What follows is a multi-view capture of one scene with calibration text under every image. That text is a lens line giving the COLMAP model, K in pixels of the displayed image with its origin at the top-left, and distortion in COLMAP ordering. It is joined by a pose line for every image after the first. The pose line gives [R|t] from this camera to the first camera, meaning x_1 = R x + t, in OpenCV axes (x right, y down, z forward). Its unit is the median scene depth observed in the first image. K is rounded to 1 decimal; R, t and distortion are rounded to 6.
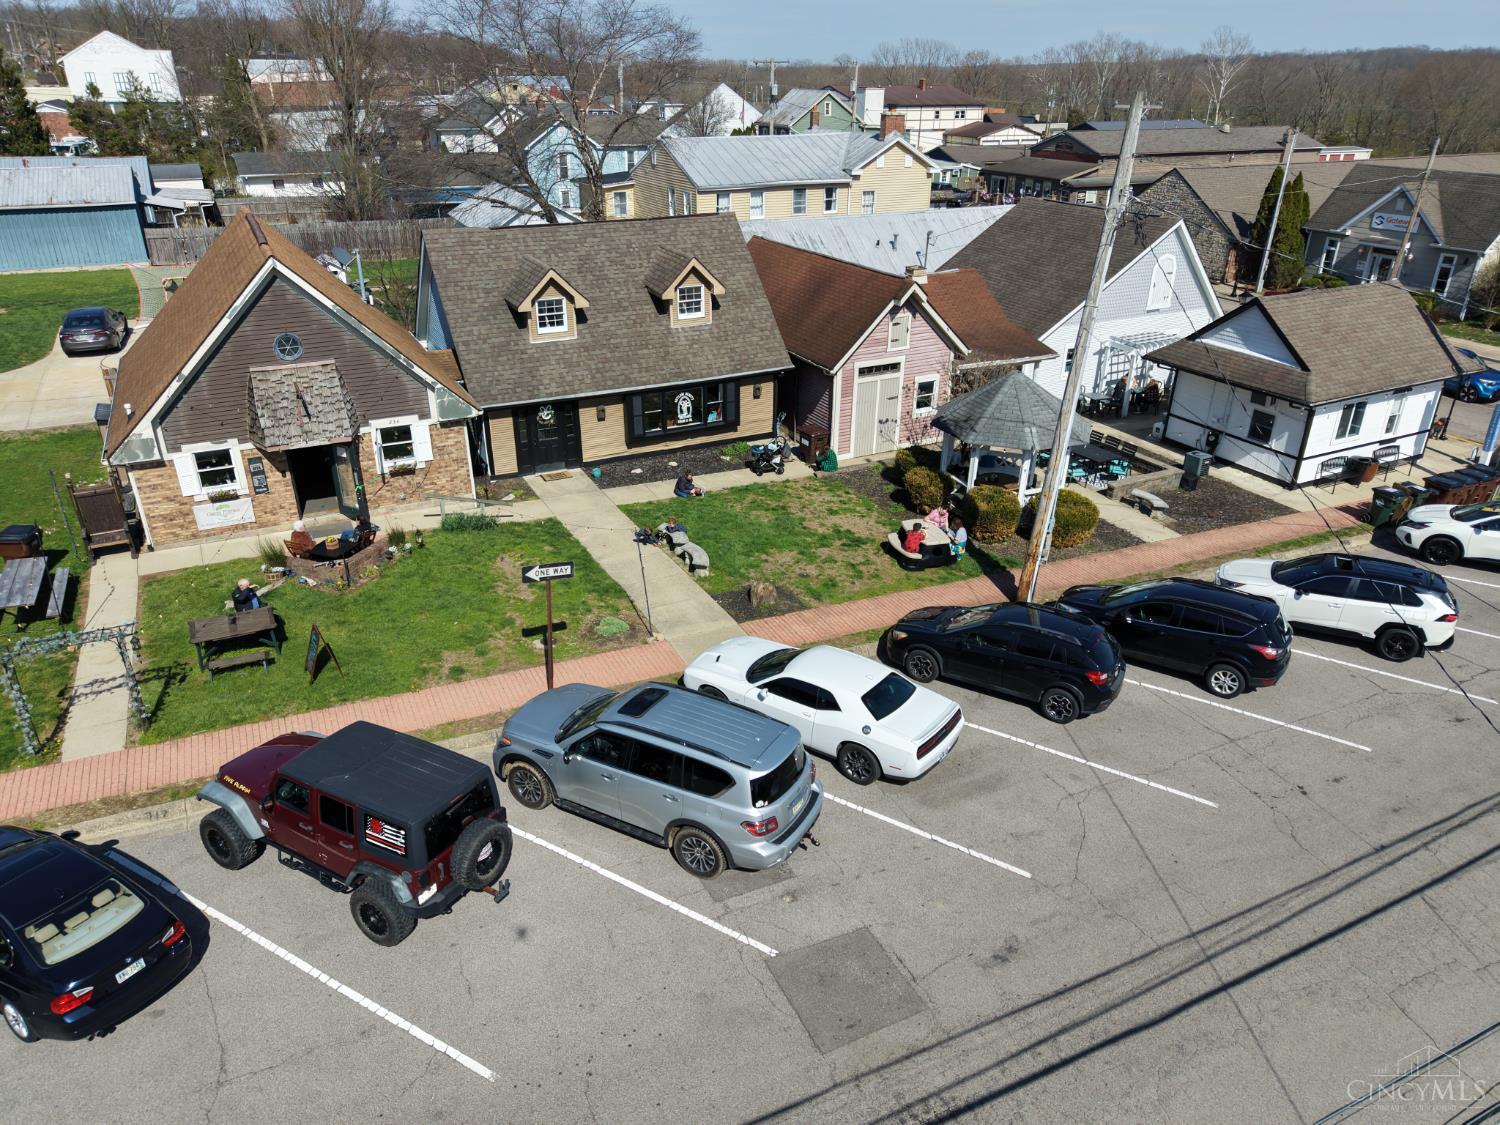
lens RADIAL K [[1025.0, 0, 750.0], [0, 1025.0, 562.5], [0, 0, 1]] dist [0.005348, -0.002079]
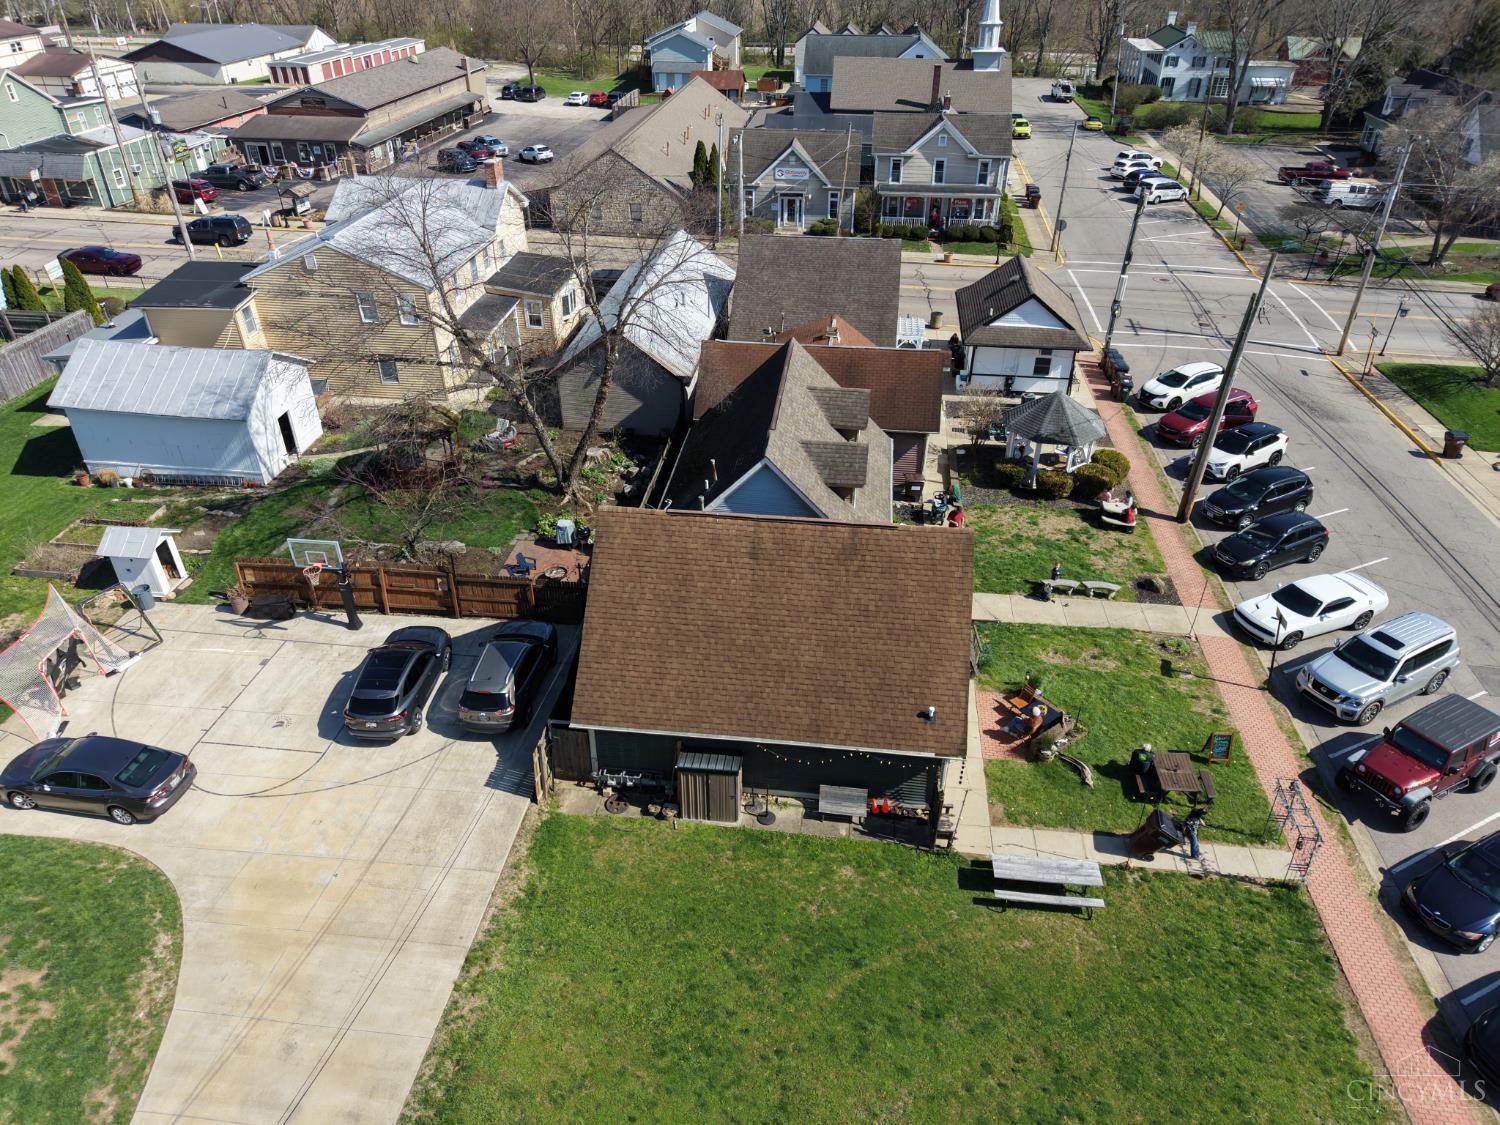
lens RADIAL K [[1025.0, 0, 750.0], [0, 1025.0, 562.5], [0, 0, 1]] dist [0.005348, -0.002079]
pose [[0.545295, -0.458829, 0.701519, -1.031108], [0.356320, 0.884394, 0.301468, -0.507201], [-0.758742, 0.085576, 0.645746, 0.319160]]
